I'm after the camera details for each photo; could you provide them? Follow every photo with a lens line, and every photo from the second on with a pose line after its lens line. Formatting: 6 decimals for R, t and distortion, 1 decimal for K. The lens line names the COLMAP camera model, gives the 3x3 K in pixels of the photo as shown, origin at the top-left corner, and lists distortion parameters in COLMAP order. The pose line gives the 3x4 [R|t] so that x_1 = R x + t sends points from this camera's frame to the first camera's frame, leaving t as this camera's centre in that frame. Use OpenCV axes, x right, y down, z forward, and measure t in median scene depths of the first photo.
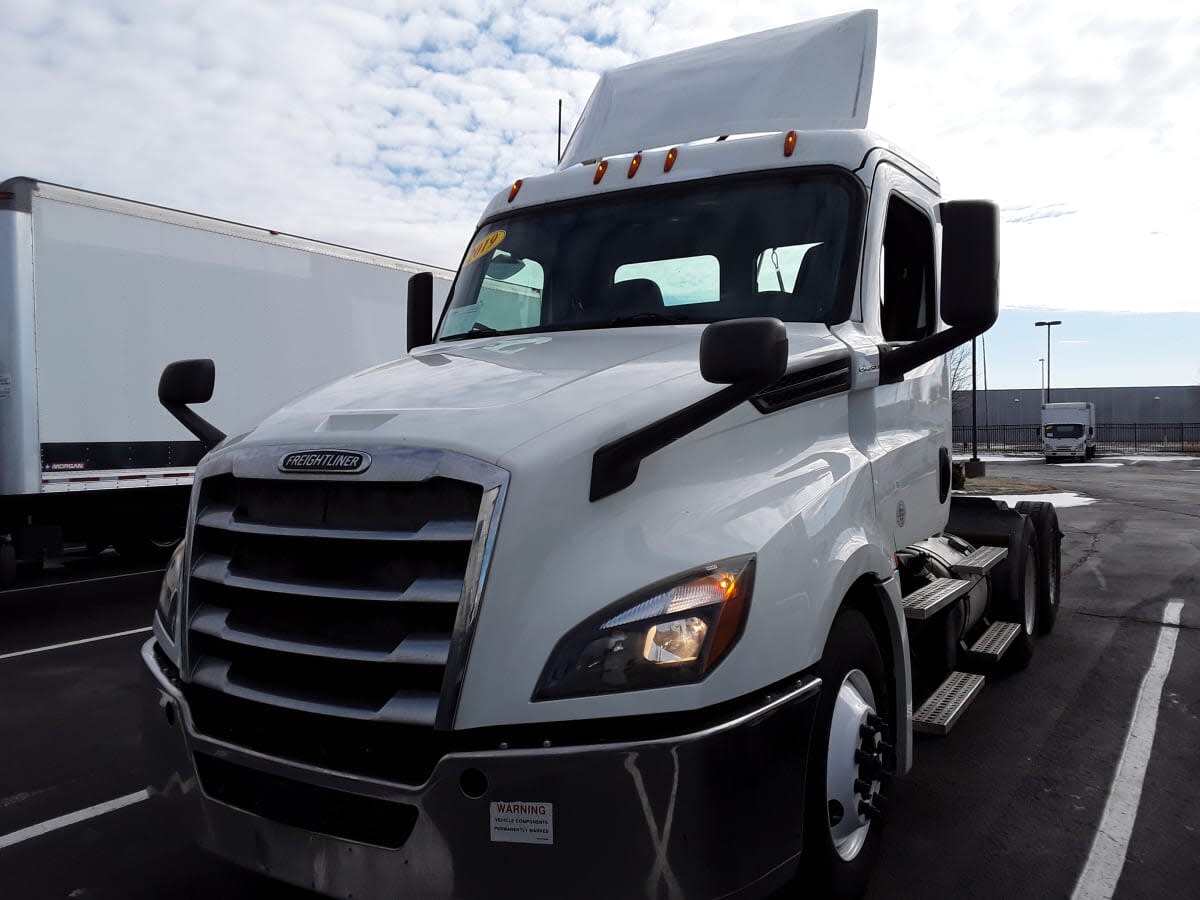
lens RADIAL K [[1026.8, 0, 594.3], [0, 1026.8, 435.1], [0, 0, 1]] dist [0.006645, 0.003482]
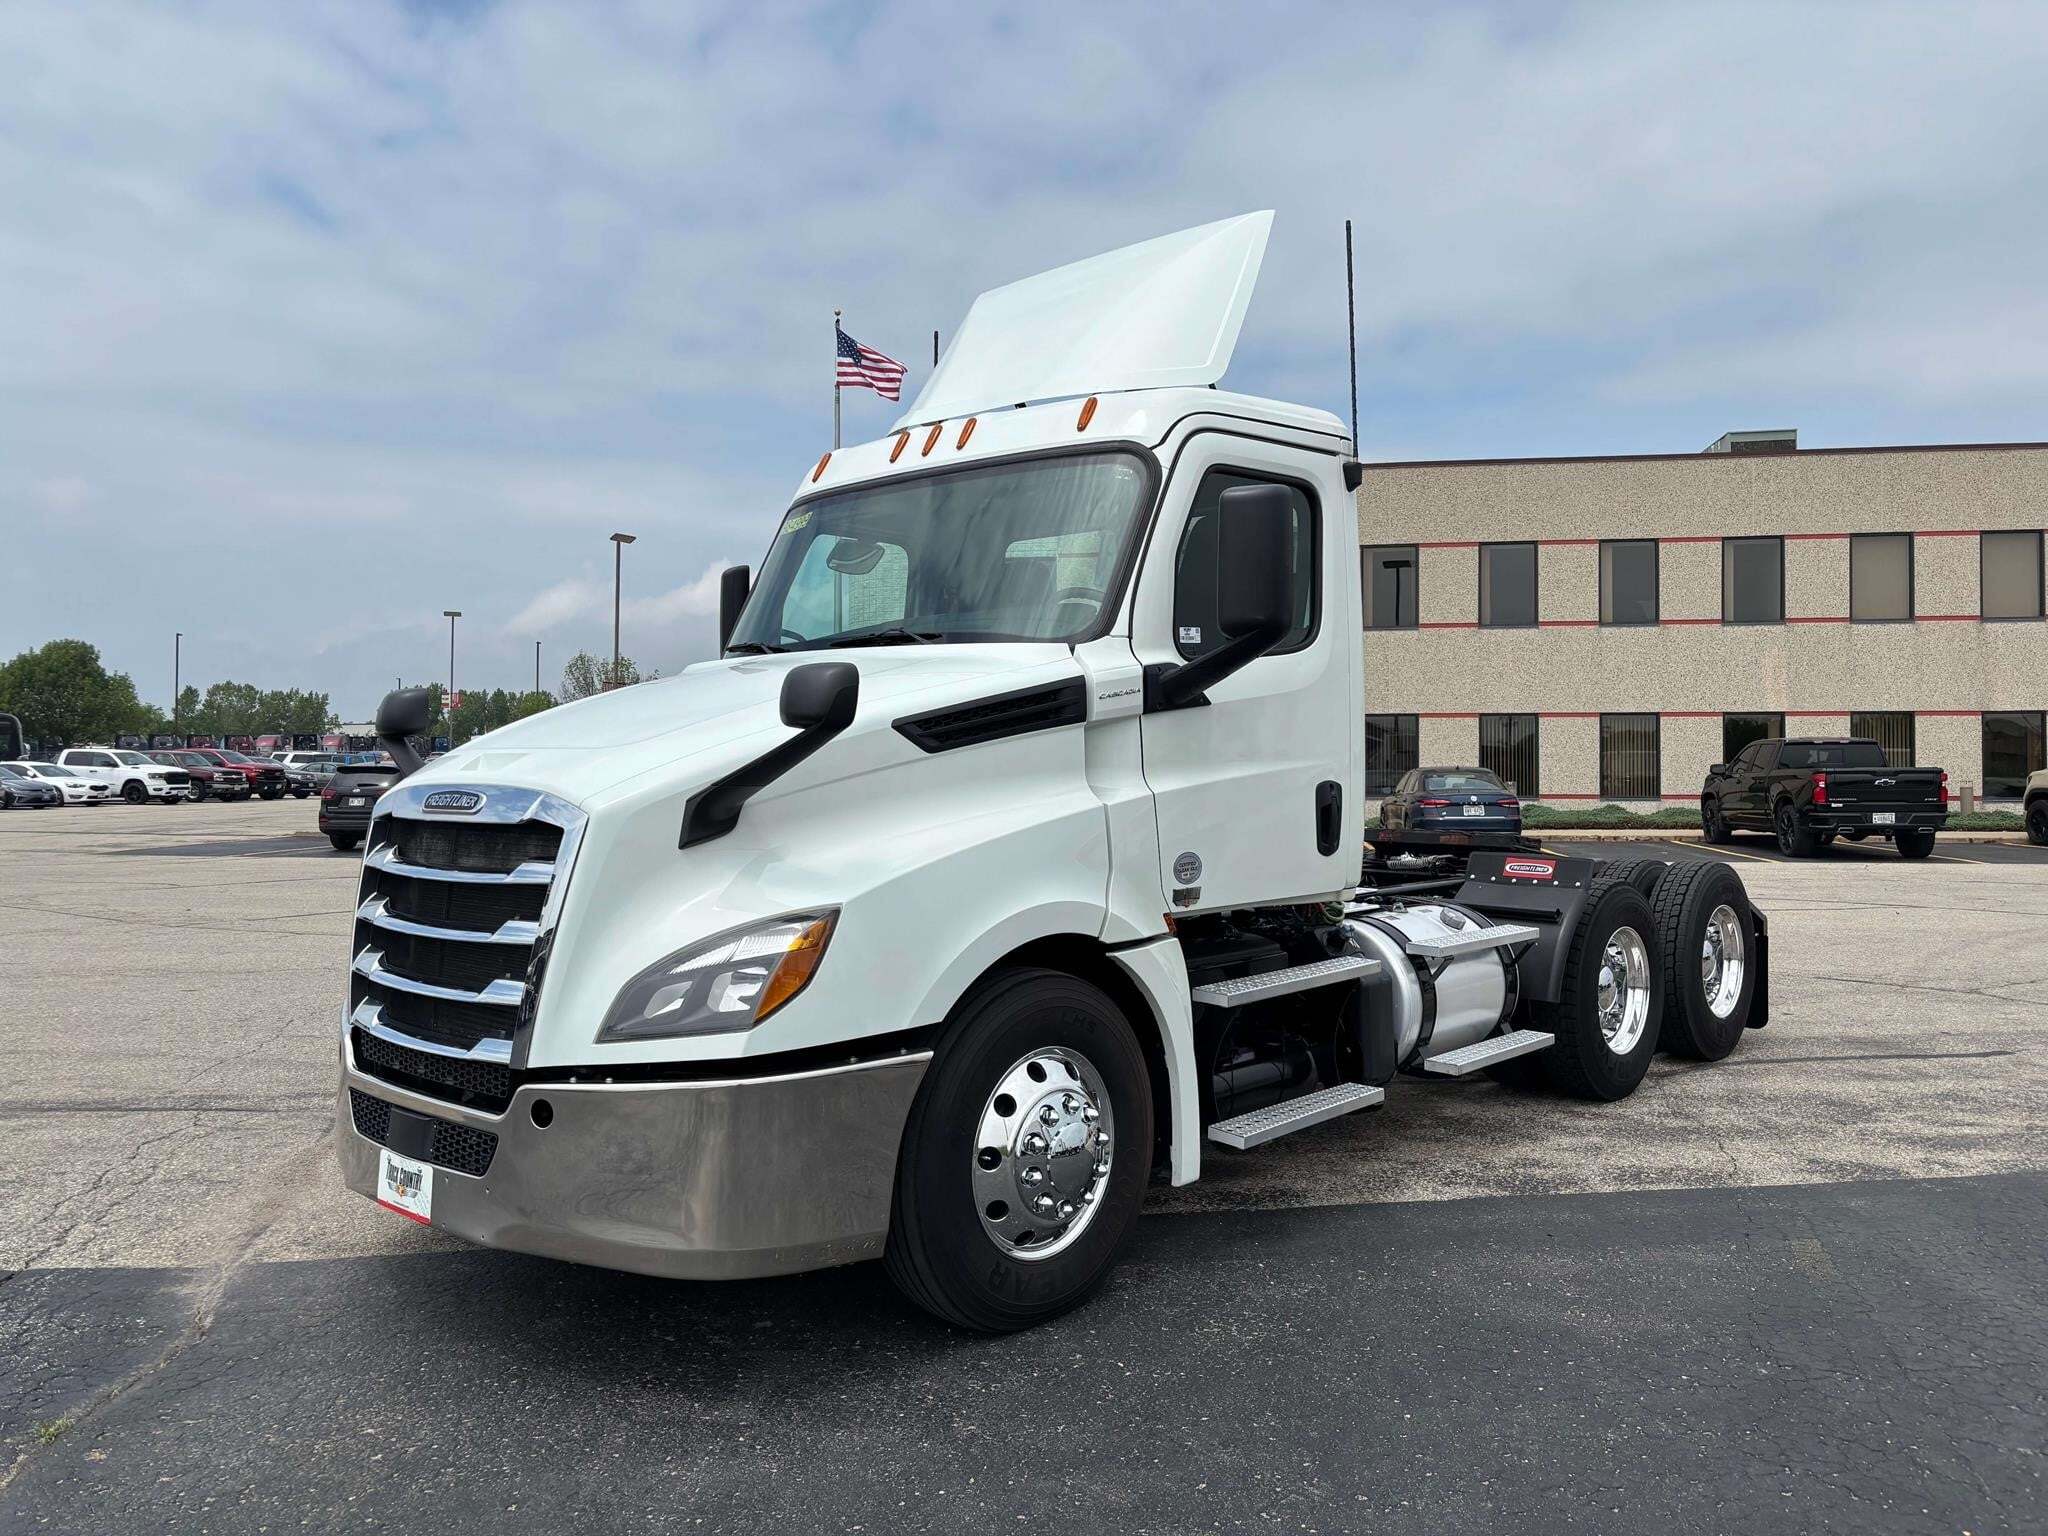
lens RADIAL K [[1646.6, 0, 1024.0], [0, 1646.6, 768.0], [0, 0, 1]] dist [-0.002567, -0.001117]
pose [[0.976592, 0.007463, -0.214969, 0.563387], [-0.004543, 0.999891, 0.014078, -0.028182], [0.215050, -0.012772, 0.976520, -0.386215]]
